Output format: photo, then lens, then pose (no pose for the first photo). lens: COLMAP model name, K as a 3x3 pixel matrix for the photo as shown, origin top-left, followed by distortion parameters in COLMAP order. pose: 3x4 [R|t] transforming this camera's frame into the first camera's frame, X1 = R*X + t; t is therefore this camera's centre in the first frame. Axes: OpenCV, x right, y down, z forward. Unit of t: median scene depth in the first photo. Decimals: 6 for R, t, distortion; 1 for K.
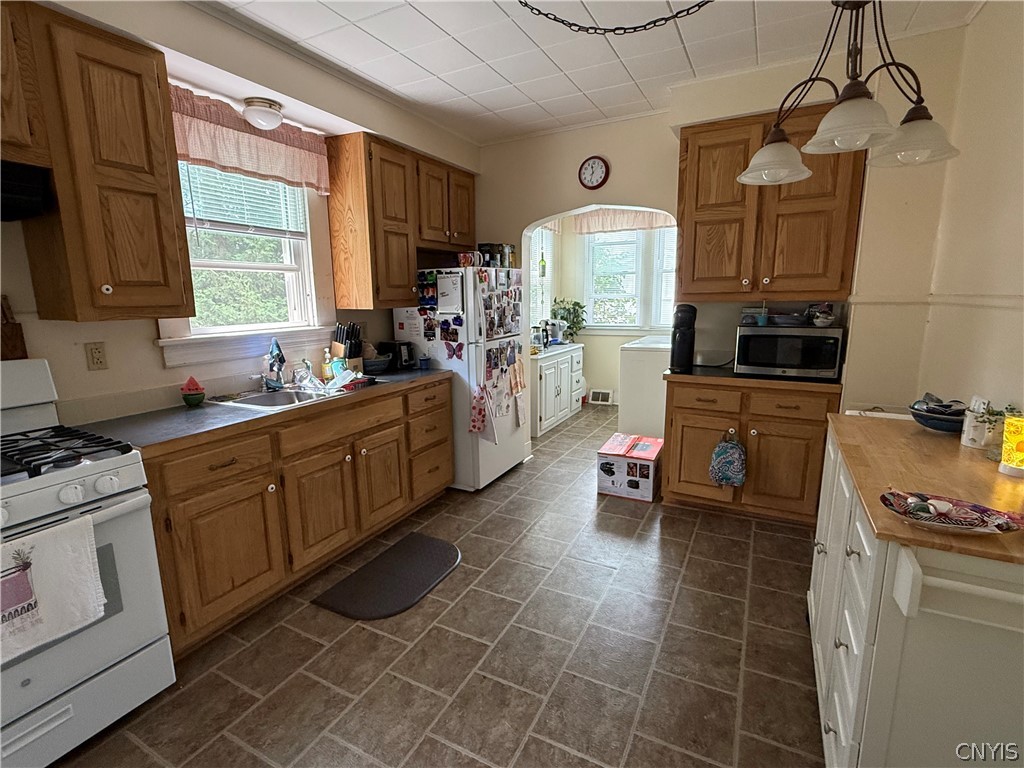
lens RADIAL K [[490.4, 0, 509.1], [0, 490.4, 385.2], [0, 0, 1]] dist [0.001371, -0.000403]
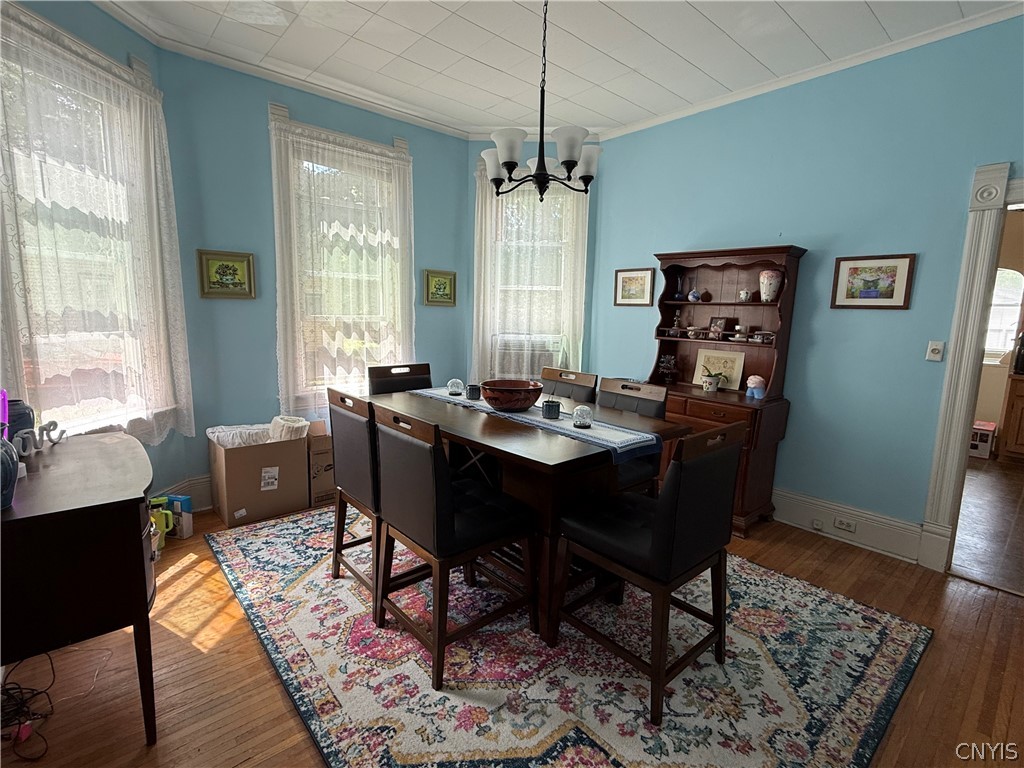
lens RADIAL K [[490.4, 0, 509.1], [0, 490.4, 385.2], [0, 0, 1]] dist [0.001371, -0.000403]
pose [[0.931716, 0.084360, -0.353254, -0.677505], [-0.098087, 0.994954, -0.021103, 0.220370], [0.349691, 0.054312, 0.935289, -1.128758]]
